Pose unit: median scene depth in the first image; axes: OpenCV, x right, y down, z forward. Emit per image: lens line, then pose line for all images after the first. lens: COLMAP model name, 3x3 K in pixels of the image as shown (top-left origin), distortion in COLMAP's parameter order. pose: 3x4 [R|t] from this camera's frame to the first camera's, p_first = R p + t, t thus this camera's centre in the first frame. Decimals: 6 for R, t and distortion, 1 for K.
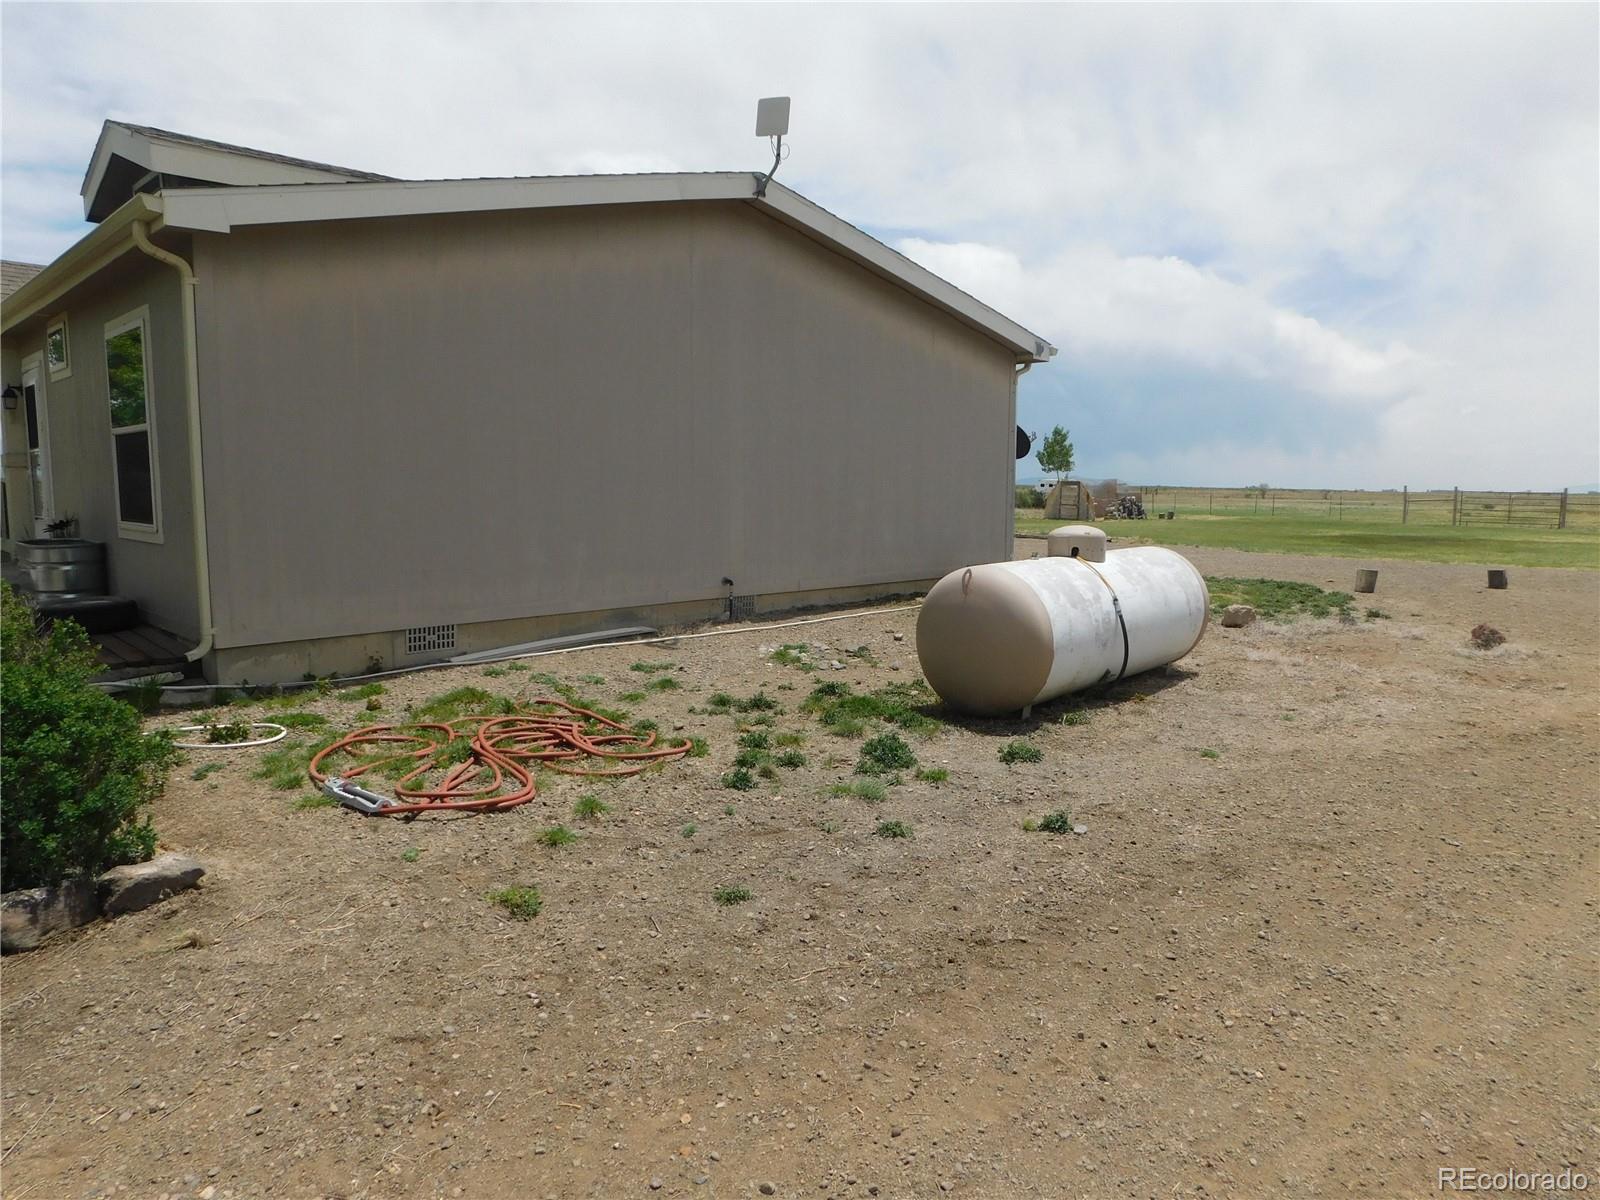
lens RADIAL K [[1068.7, 0, 806.8], [0, 1068.7, 606.9], [0, 0, 1]] dist [-0.066340, 0.067657]
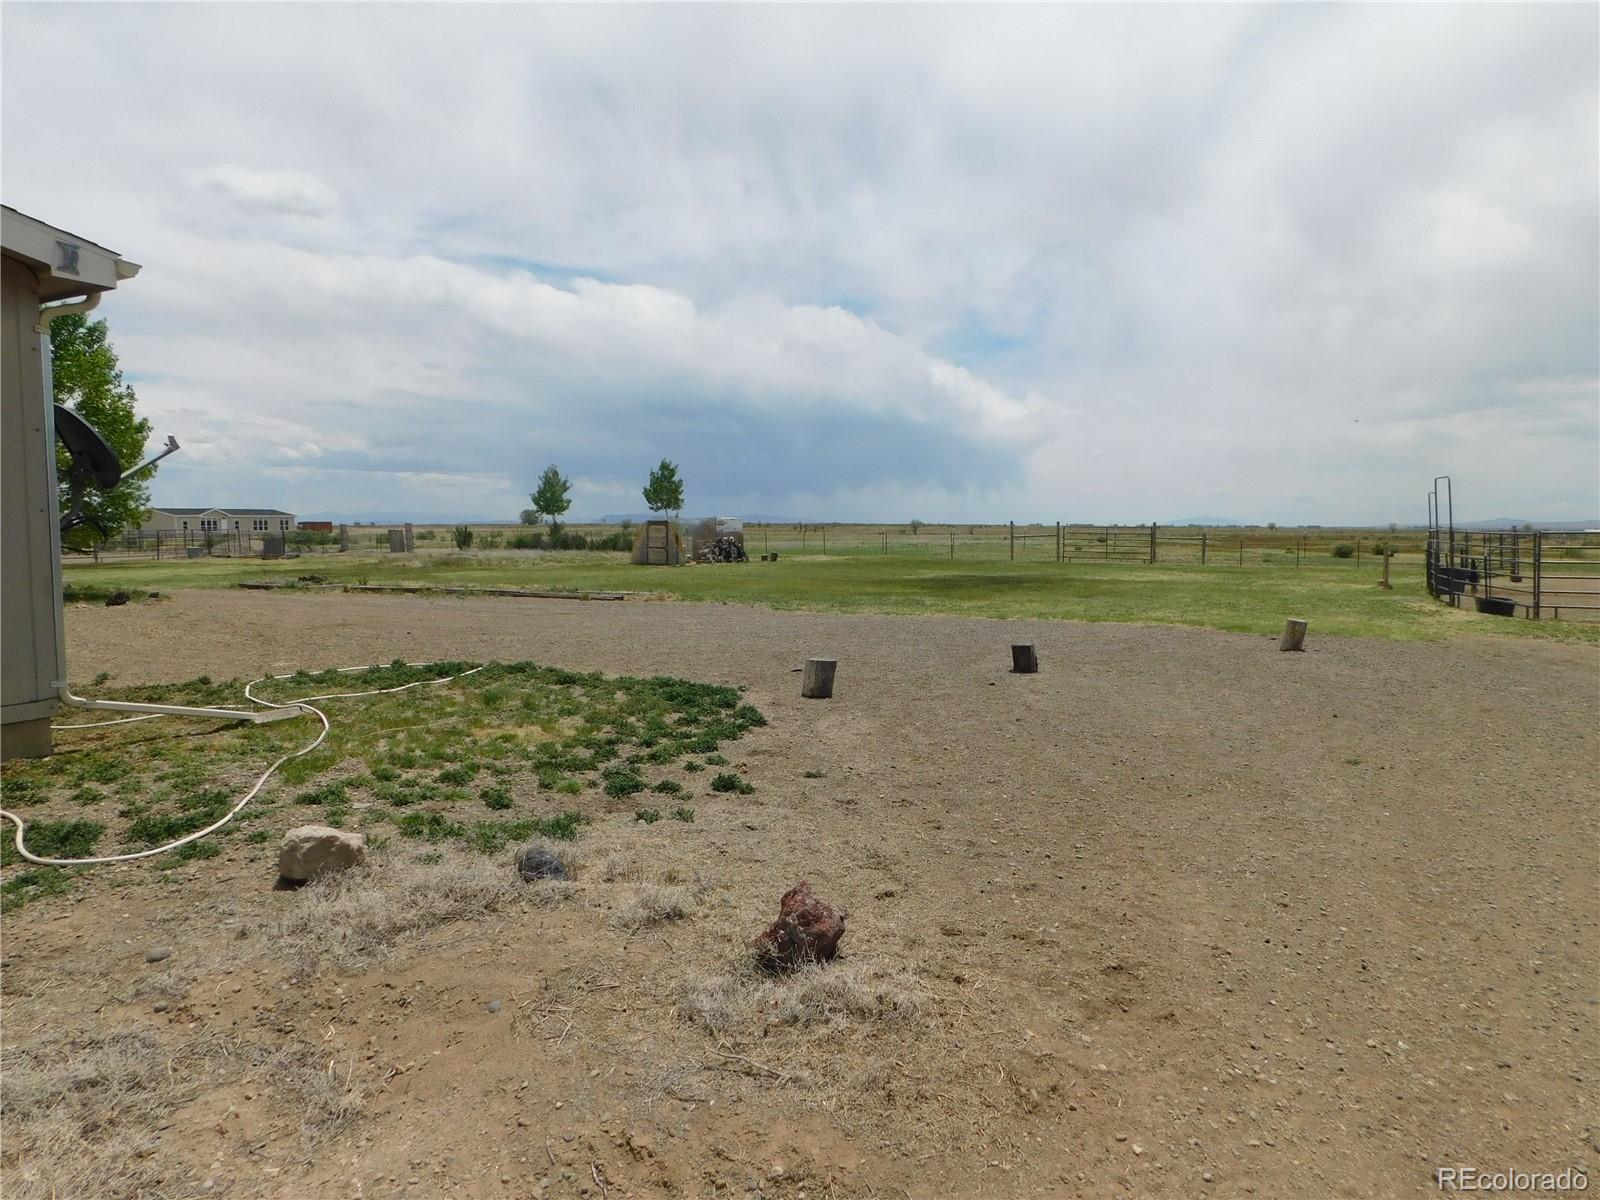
lens RADIAL K [[1068.7, 0, 806.8], [0, 1068.7, 606.9], [0, 0, 1]] dist [-0.066340, 0.067657]
pose [[0.957546, -0.032964, 0.286388, 0.088041], [0.043660, 0.998564, -0.031043, -0.011844], [-0.284954, 0.042229, 0.957611, 0.103305]]
